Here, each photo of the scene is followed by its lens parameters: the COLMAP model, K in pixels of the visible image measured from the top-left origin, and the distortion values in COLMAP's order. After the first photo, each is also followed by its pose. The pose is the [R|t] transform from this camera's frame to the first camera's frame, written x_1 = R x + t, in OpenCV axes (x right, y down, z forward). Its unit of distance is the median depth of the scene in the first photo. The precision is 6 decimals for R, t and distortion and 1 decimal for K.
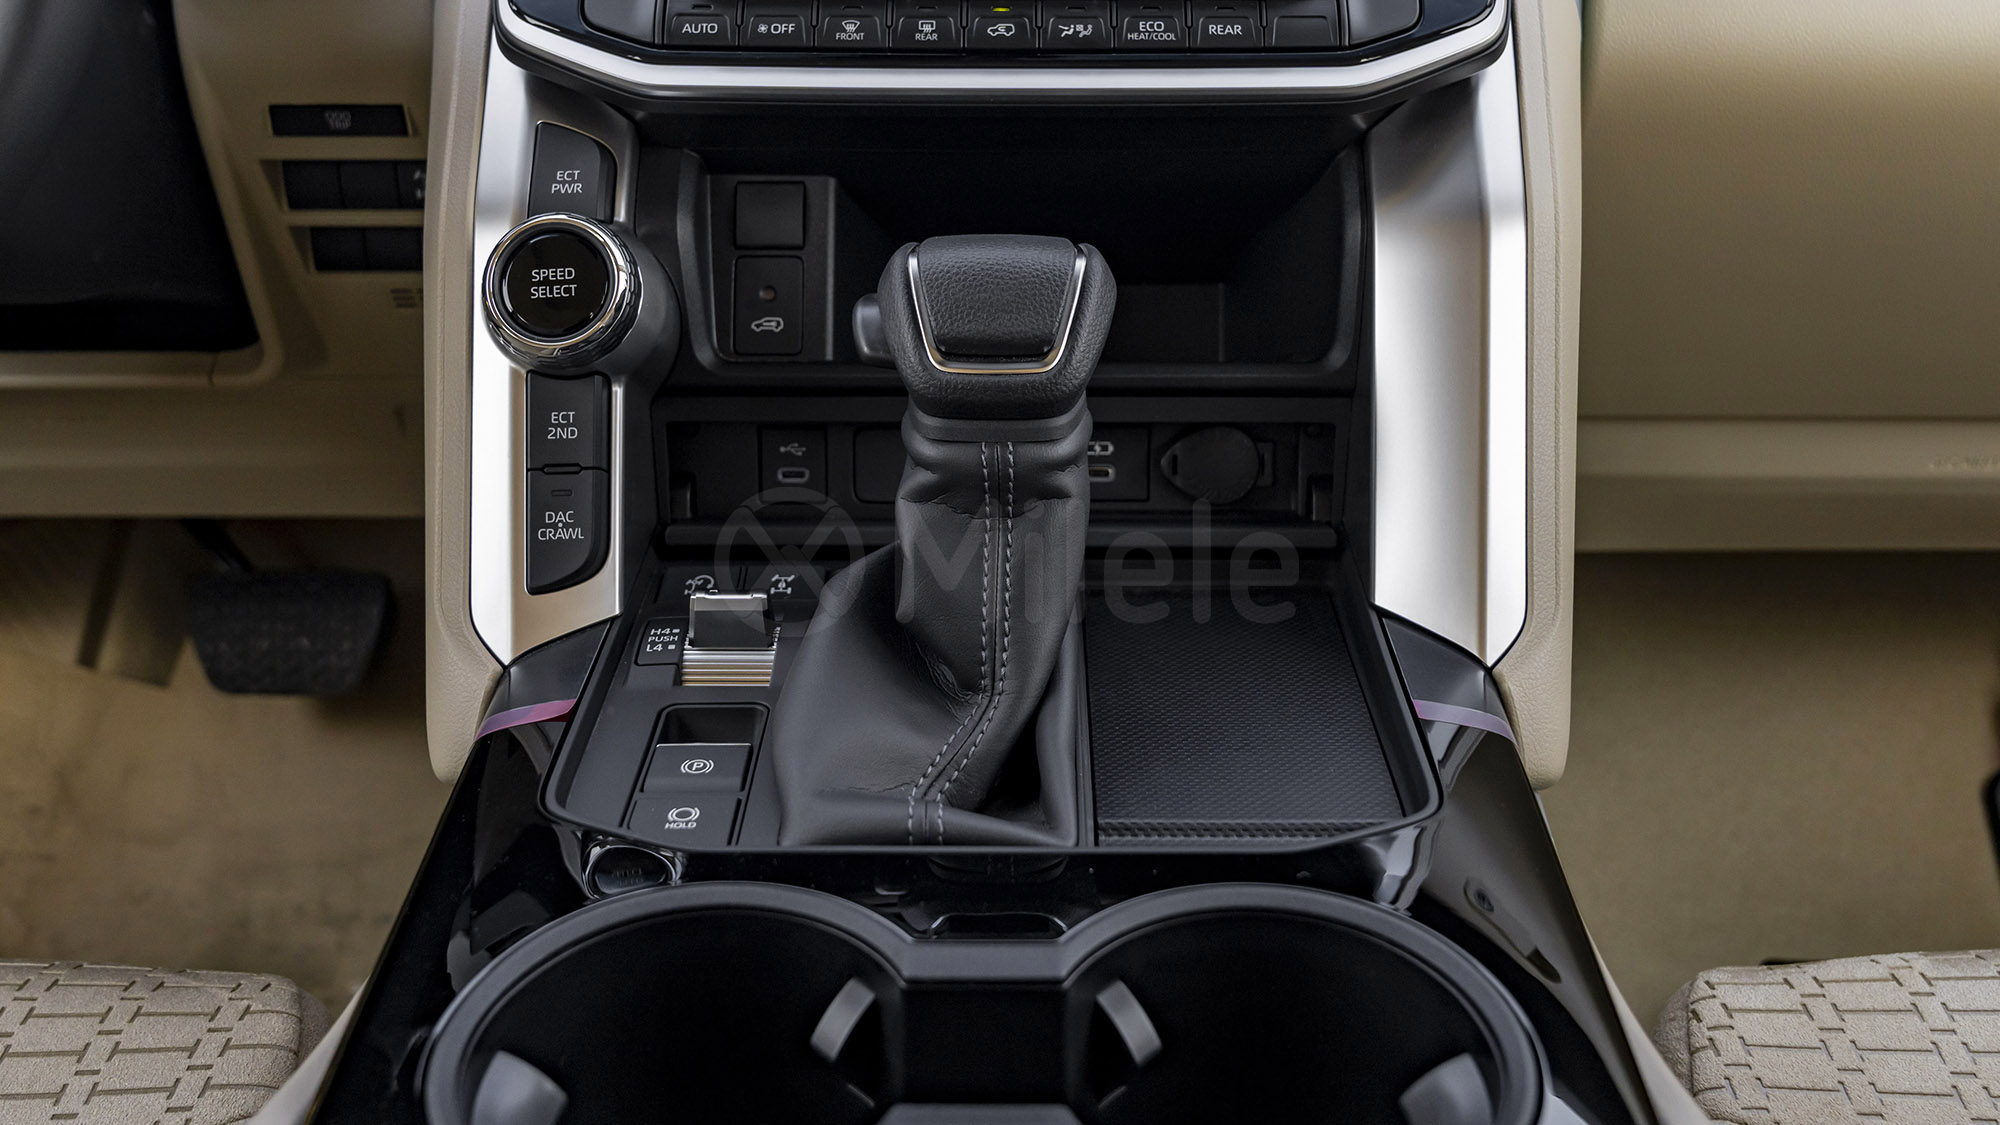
lens RADIAL K [[1897.1, 0, 1001.2], [0, 1897.1, 403.2], [0, 0, 1]] dist [-0.001784, -0.001360]
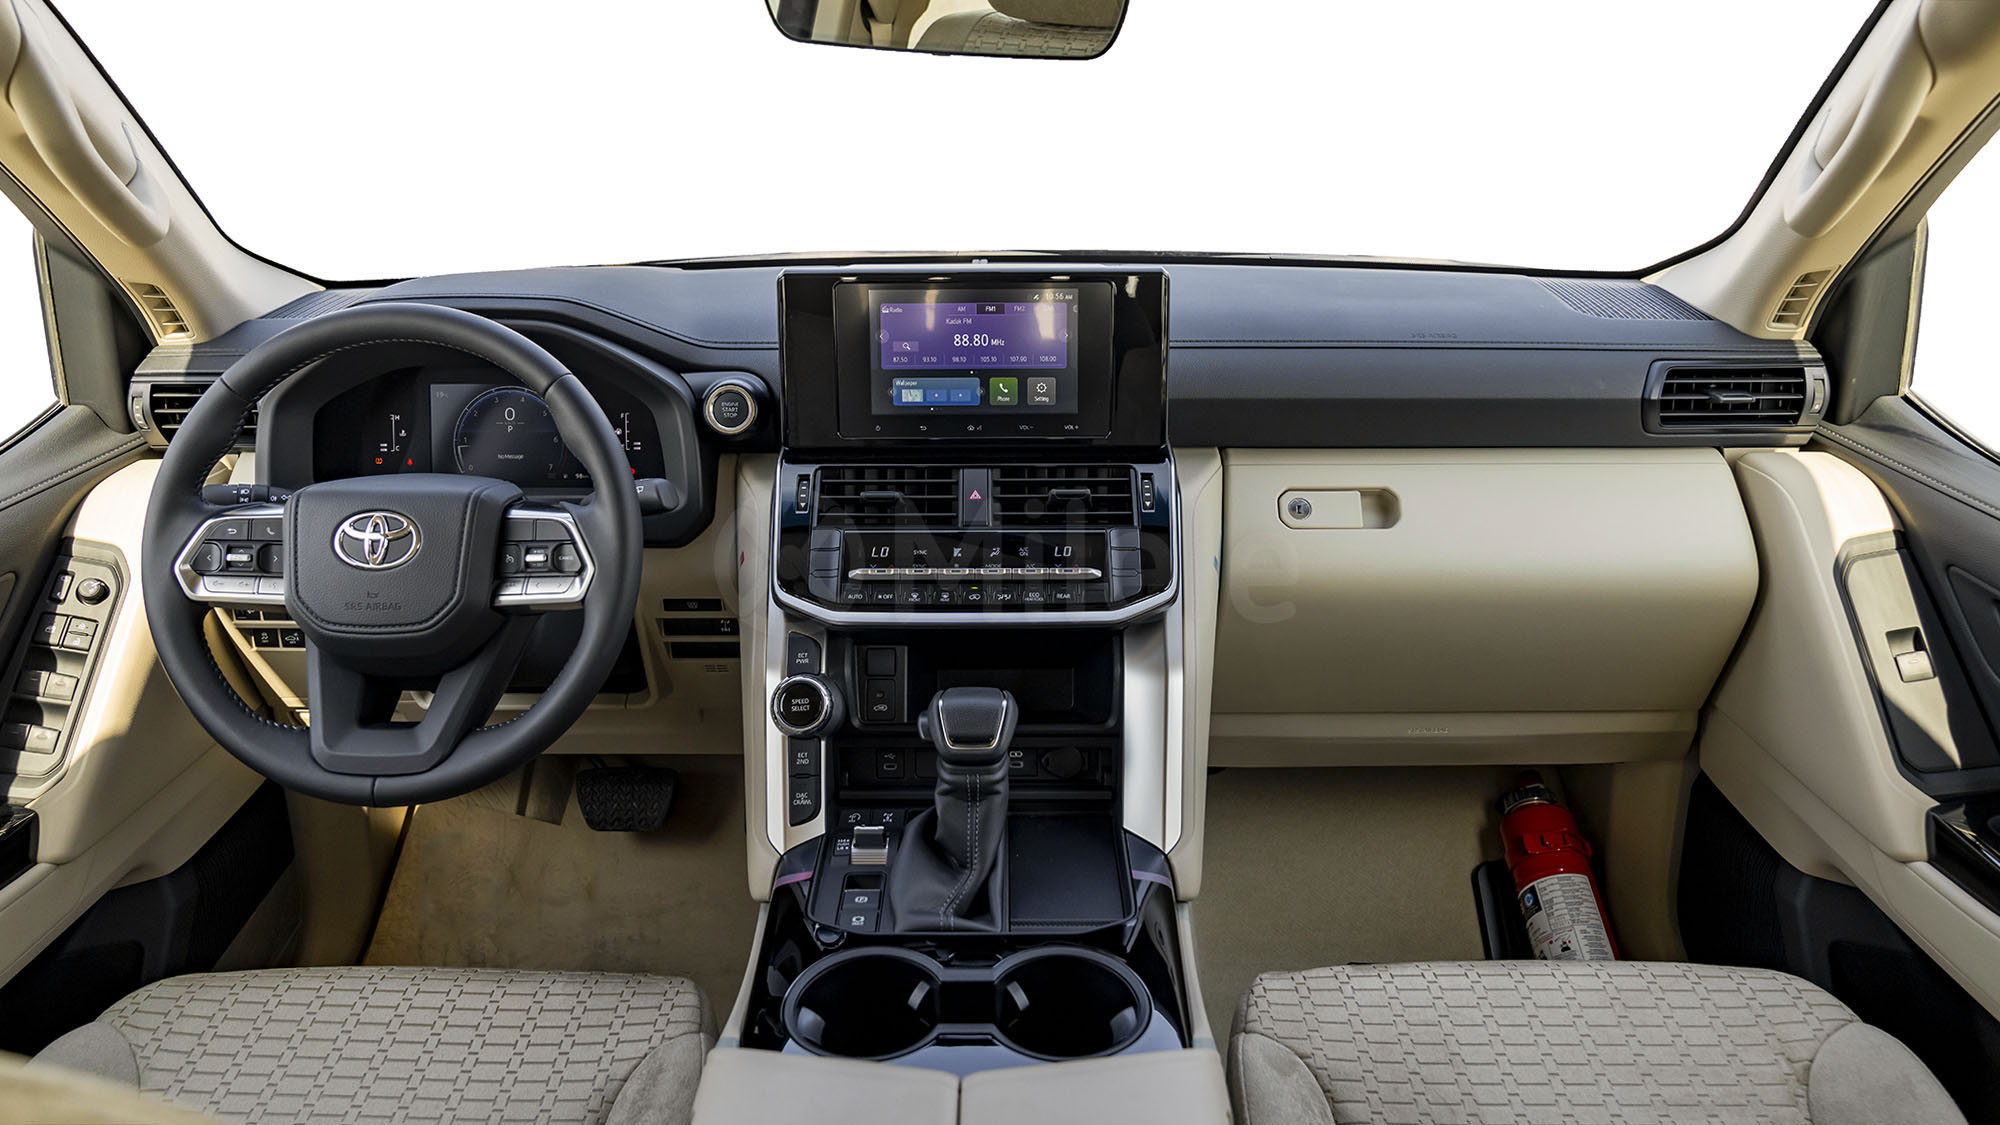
lens RADIAL K [[1316.8, 0, 982.8], [0, 1316.8, 509.2], [0, 0, 1]] dist [-0.001494, 0.001197]
pose [[0.999969, -0.005594, -0.005601, 0.021876], [0.005389, 0.999339, -0.035950, -0.255707], [0.005799, 0.035919, 0.999338, -0.769336]]
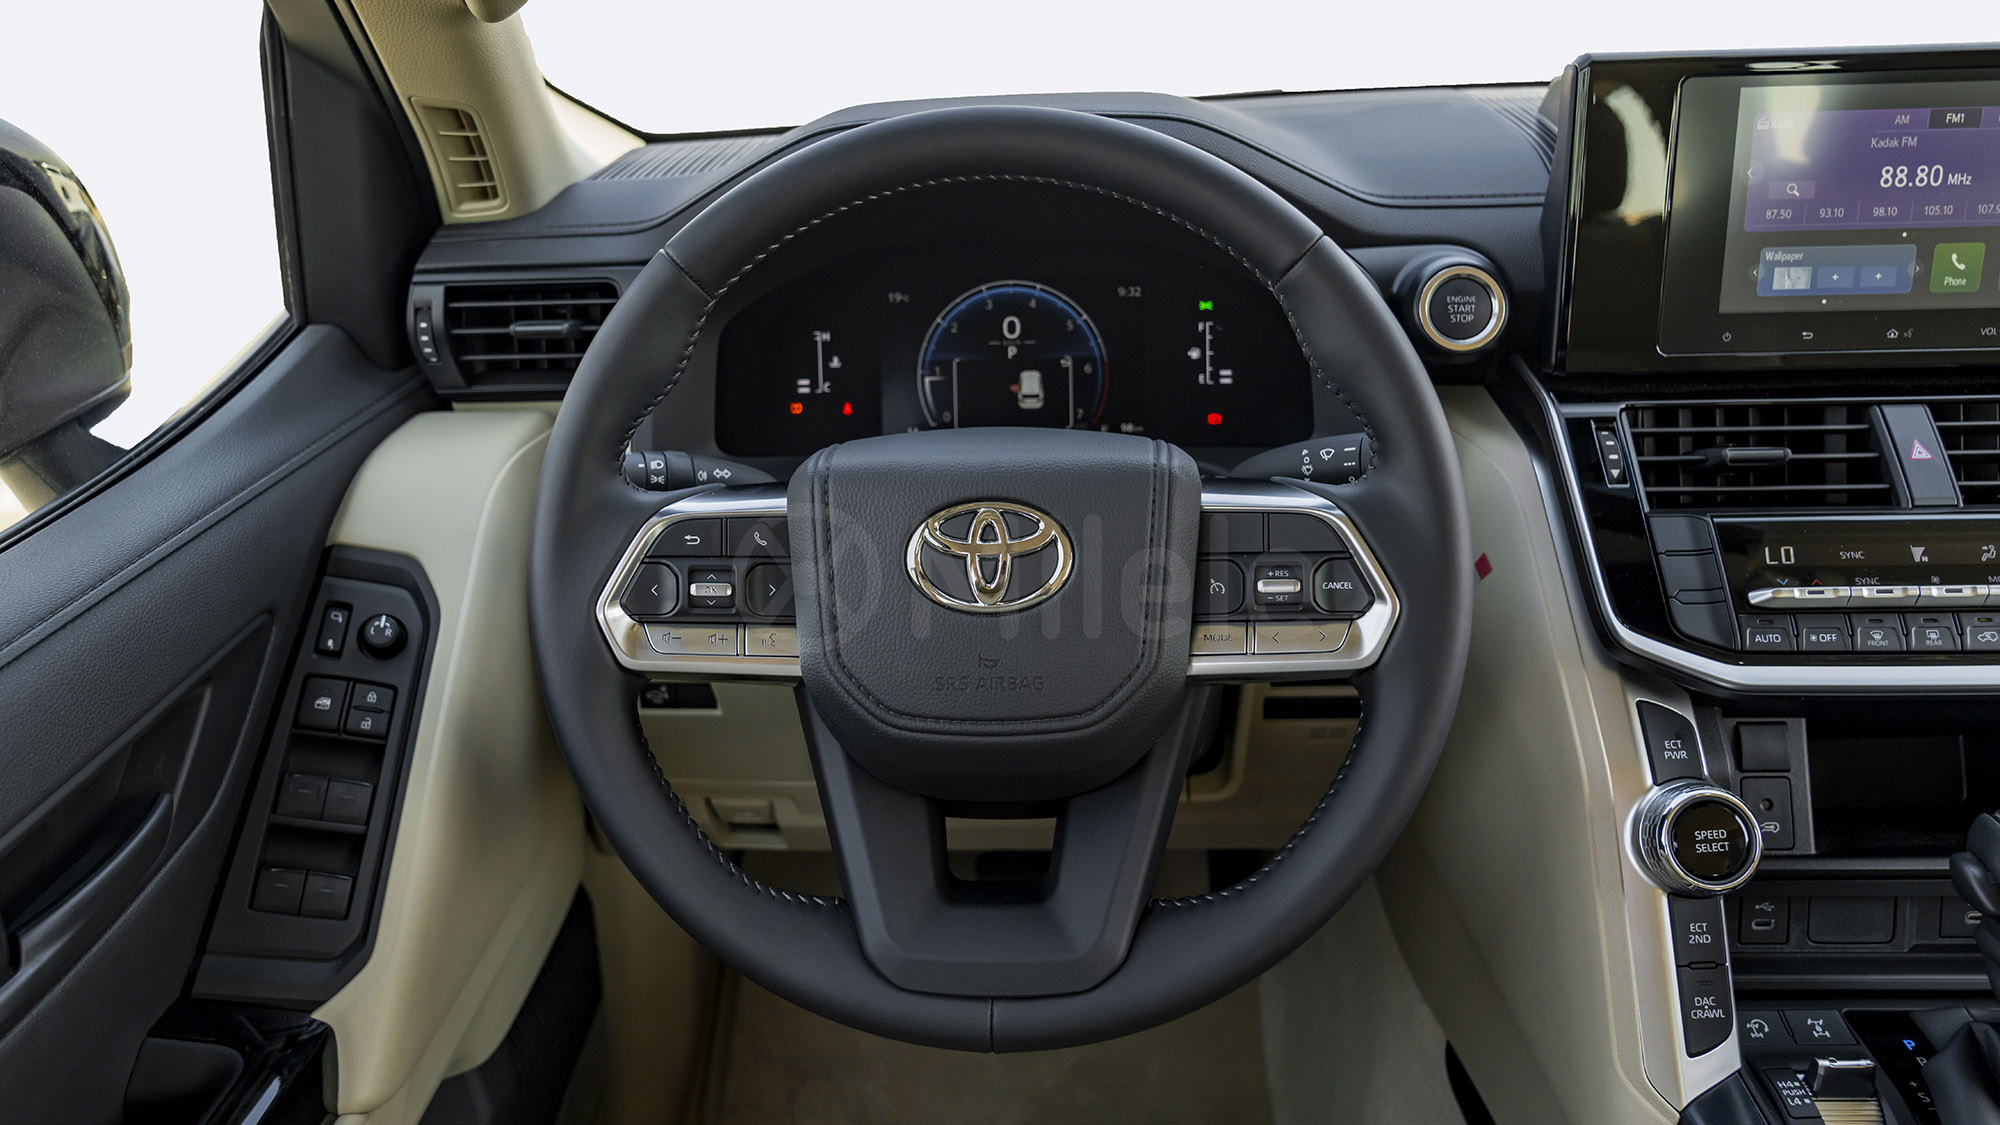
lens RADIAL K [[1392.2, 0, 998.4], [0, 1392.2, 526.6], [0, 0, 1]] dist [-0.008089, 0.003641]
pose [[0.999287, -0.018237, -0.033048, -0.706921], [0.018679, 0.999740, 0.013107, -0.311459], [0.032800, -0.013715, 0.999368, -0.042703]]
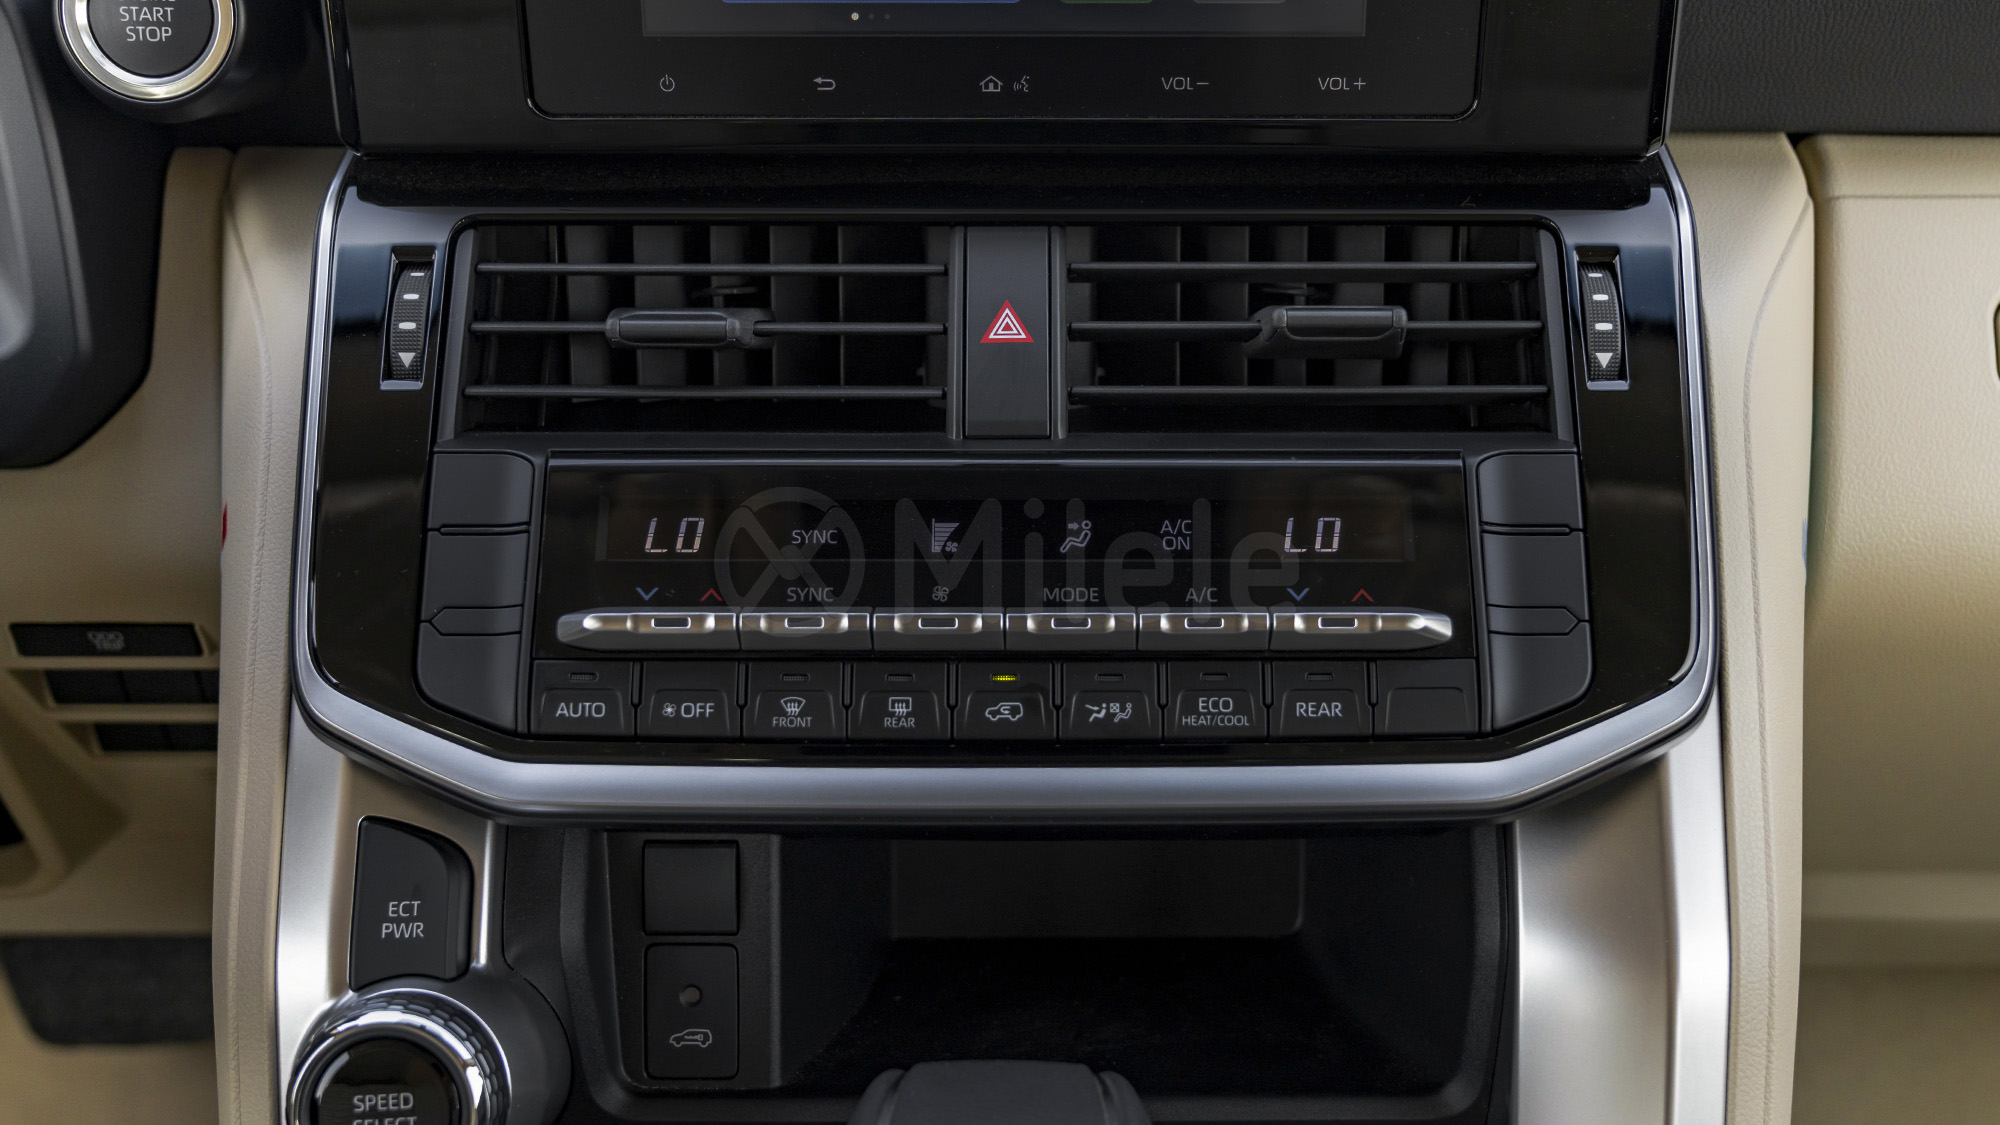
lens RADIAL K [[2204.8, 0, 1045.4], [0, 2204.8, 498.2], [0, 0, 1]] dist [0.009282, -0.004134]
pose [[0.999967, -0.003571, 0.007260, 0.009884], [0.002441, 0.988663, 0.150131, -0.409285], [-0.007714, -0.150109, 0.988639, 0.197832]]
